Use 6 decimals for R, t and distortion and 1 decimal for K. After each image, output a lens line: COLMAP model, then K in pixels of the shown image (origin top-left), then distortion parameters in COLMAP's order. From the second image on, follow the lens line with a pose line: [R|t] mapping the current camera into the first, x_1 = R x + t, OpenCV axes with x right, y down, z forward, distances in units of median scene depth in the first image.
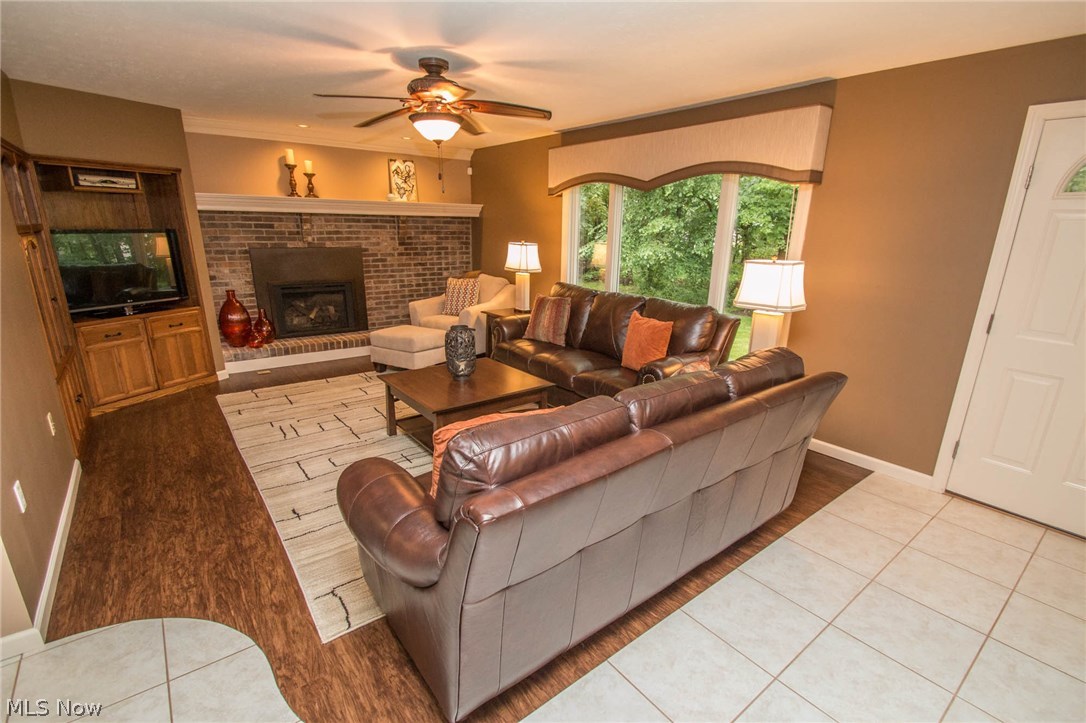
lens RADIAL K [[502.3, 0, 561.2], [0, 502.3, 382.0], [0, 0, 1]] dist [0.002976, -0.011189]
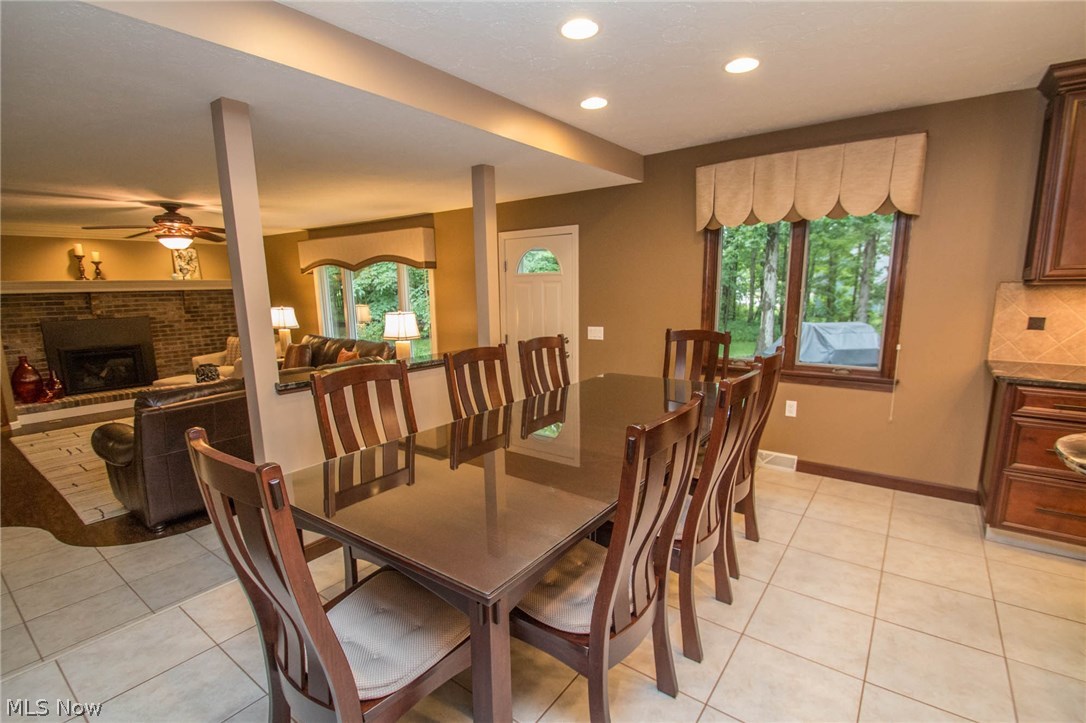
lens RADIAL K [[502.3, 0, 553.3], [0, 502.3, 381.7], [0, 0, 1]] dist [0.002976, -0.011189]
pose [[0.967129, -0.078141, 0.241981, 0.273630], [0.104017, 0.989926, -0.096057, 0.120035], [-0.232037, 0.118070, 0.965514, -0.429452]]
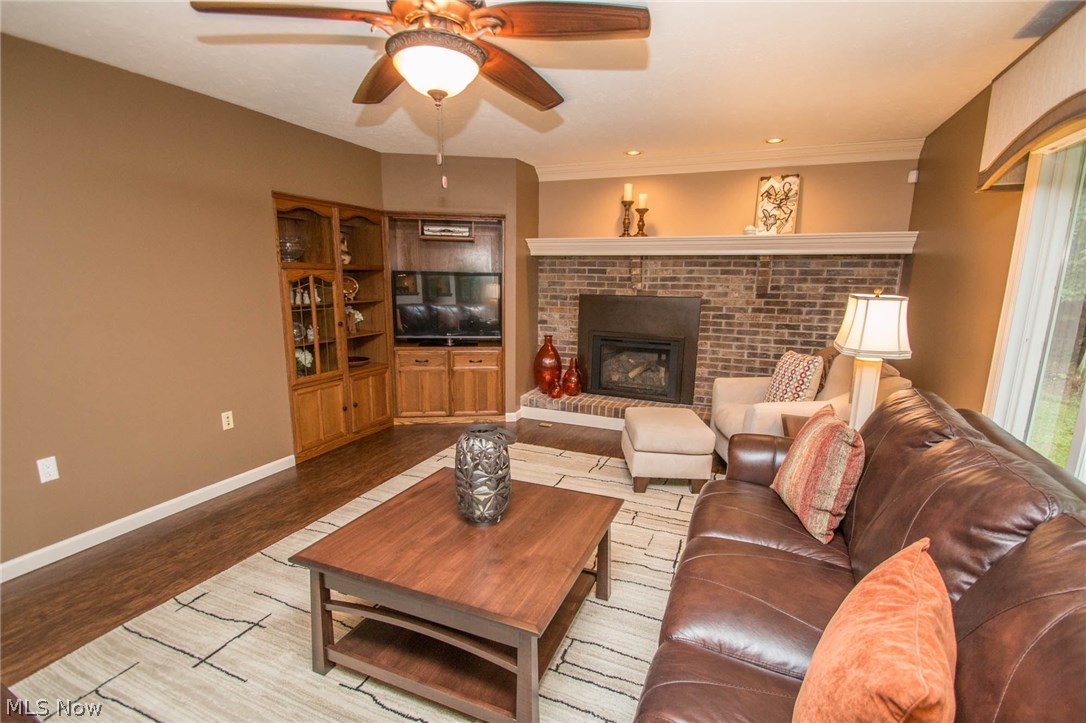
lens RADIAL K [[502.3, 0, 554.4], [0, 502.3, 381.8], [0, 0, 1]] dist [0.002976, -0.011189]
pose [[0.478714, 0.167995, -0.861749, 0.189017], [-0.265603, 0.963243, 0.040235, -0.130061], [0.836832, 0.209622, 0.505738, 0.502426]]
